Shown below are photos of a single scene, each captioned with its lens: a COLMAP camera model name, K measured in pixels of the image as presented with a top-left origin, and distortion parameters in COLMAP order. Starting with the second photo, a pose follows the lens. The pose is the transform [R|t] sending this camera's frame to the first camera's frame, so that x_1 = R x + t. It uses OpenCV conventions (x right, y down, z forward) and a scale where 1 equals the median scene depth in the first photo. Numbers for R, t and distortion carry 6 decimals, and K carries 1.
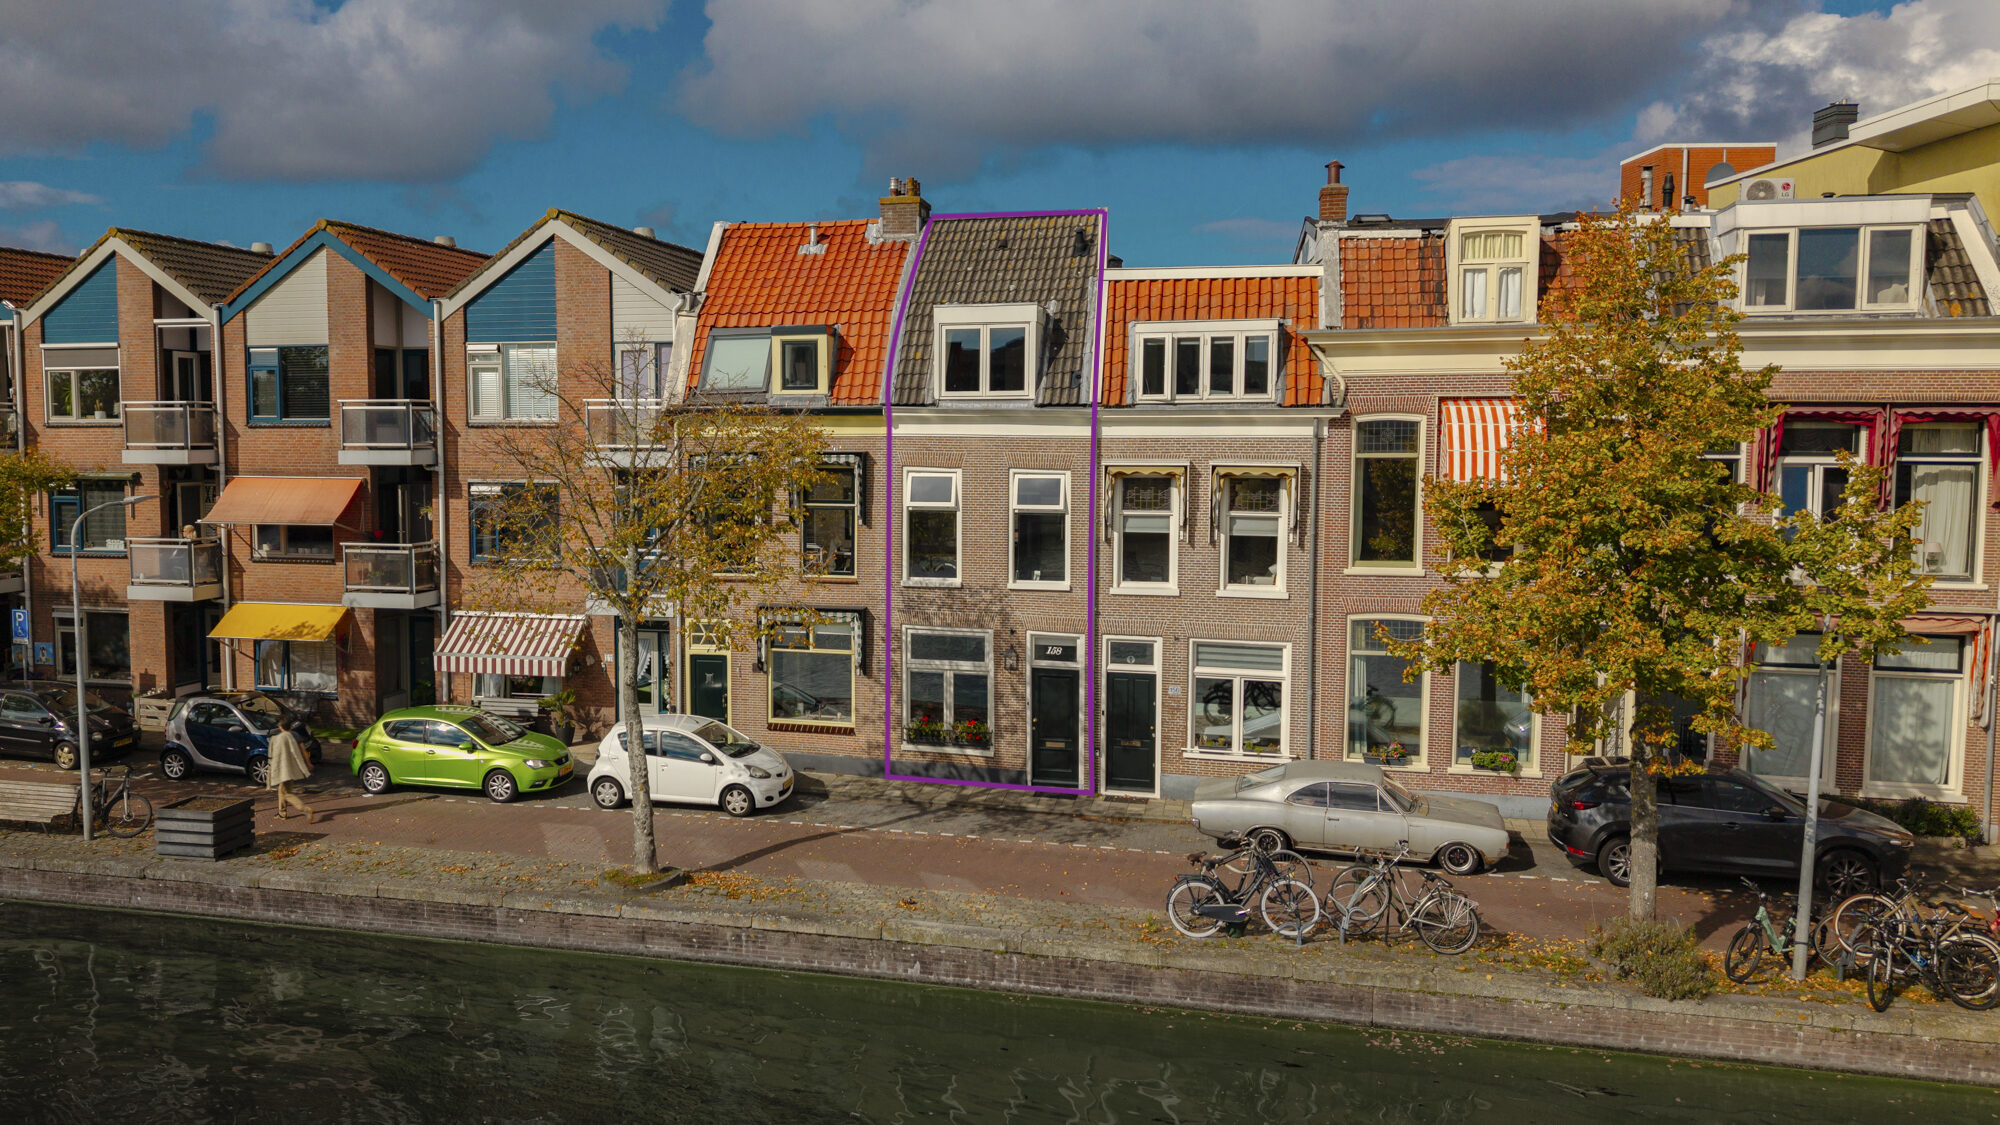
lens RADIAL K [[1457.4, 0, 865.2], [0, 1457.4, 564.7], [0, 0, 1]] dist [0.044949, -0.055058]
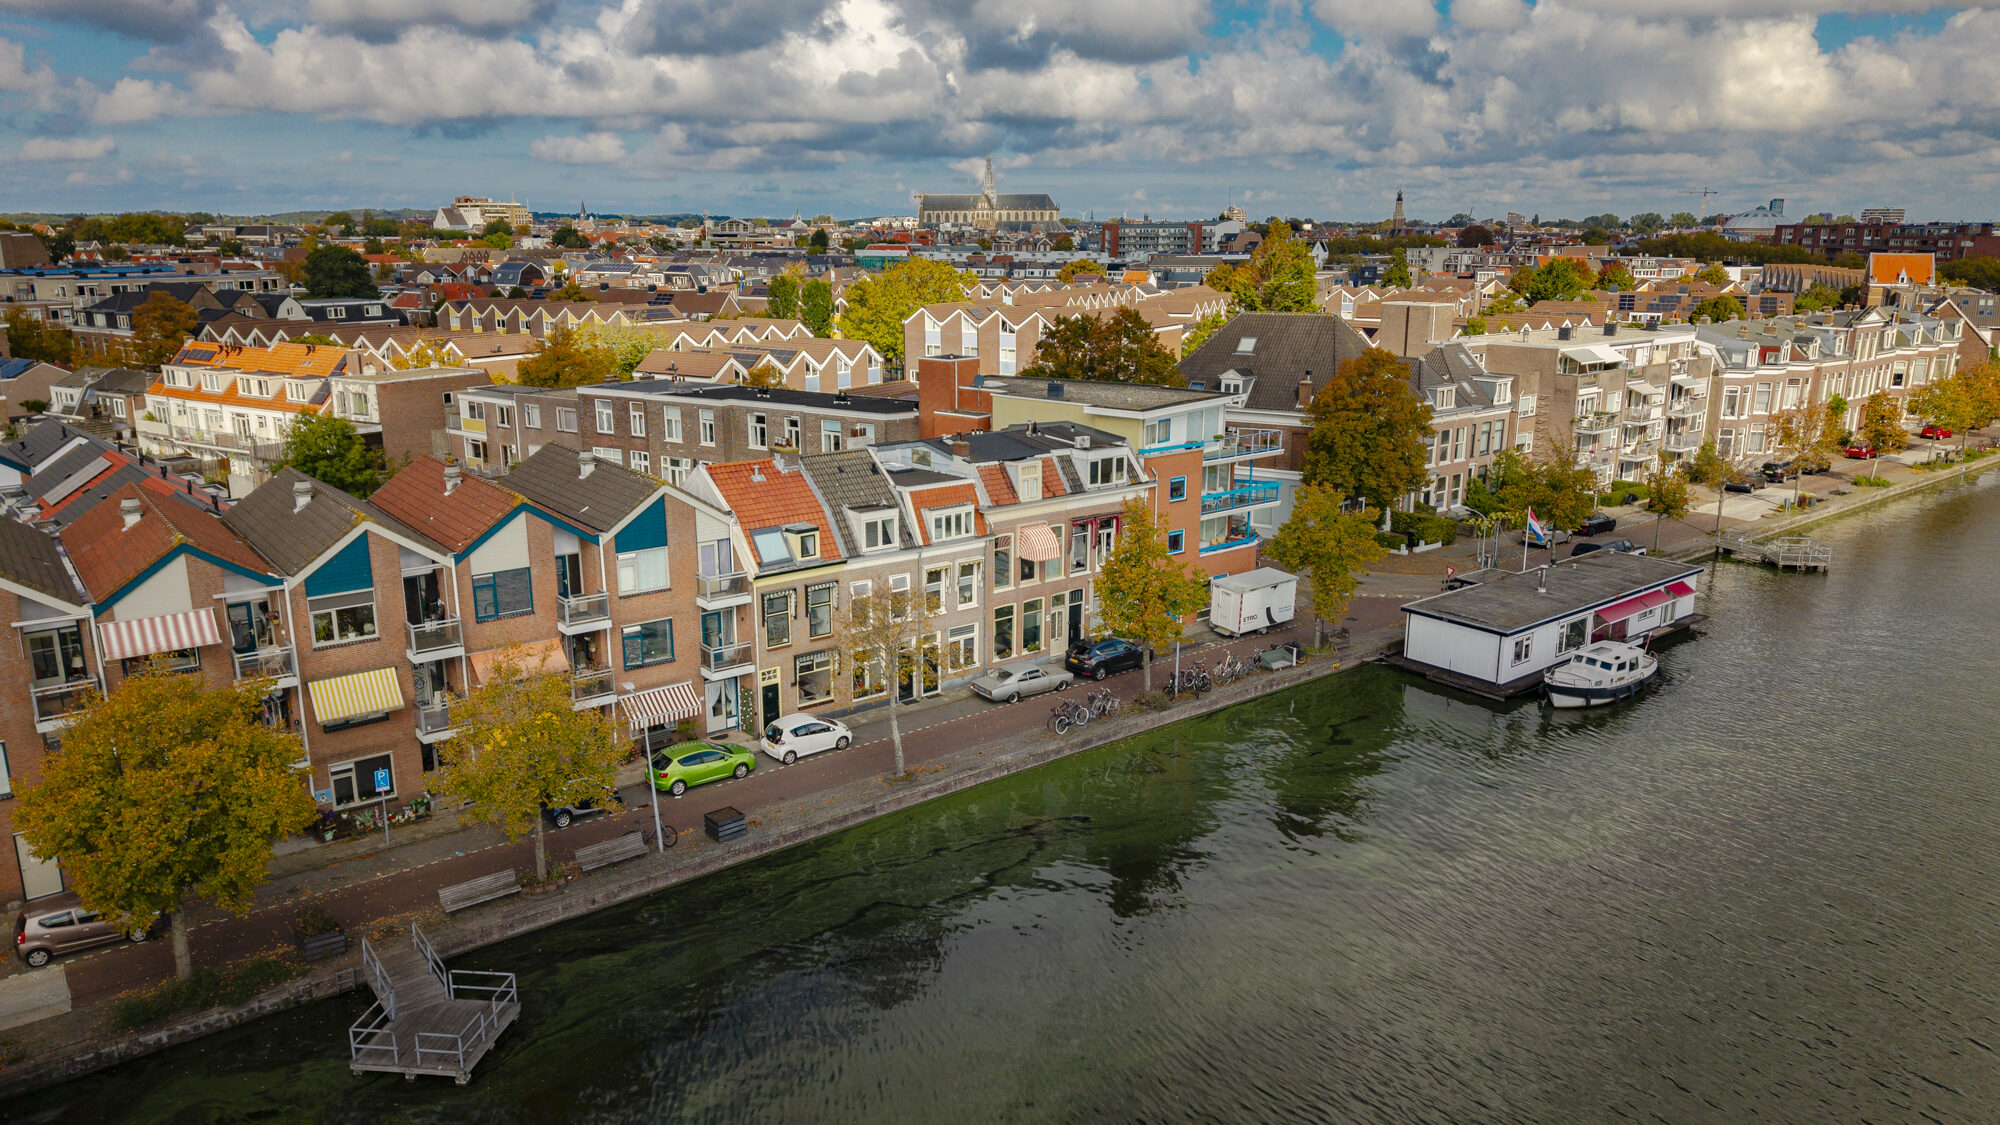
lens RADIAL K [[1303.9, 0, 1007.5], [0, 1303.9, 550.6], [0, 0, 1]] dist [0.043464, -0.052219]
pose [[0.597243, -0.186753, 0.780015, -1.476291], [0.068538, 0.980841, 0.182357, -0.494340], [-0.799127, -0.055451, 0.598600, -0.438514]]
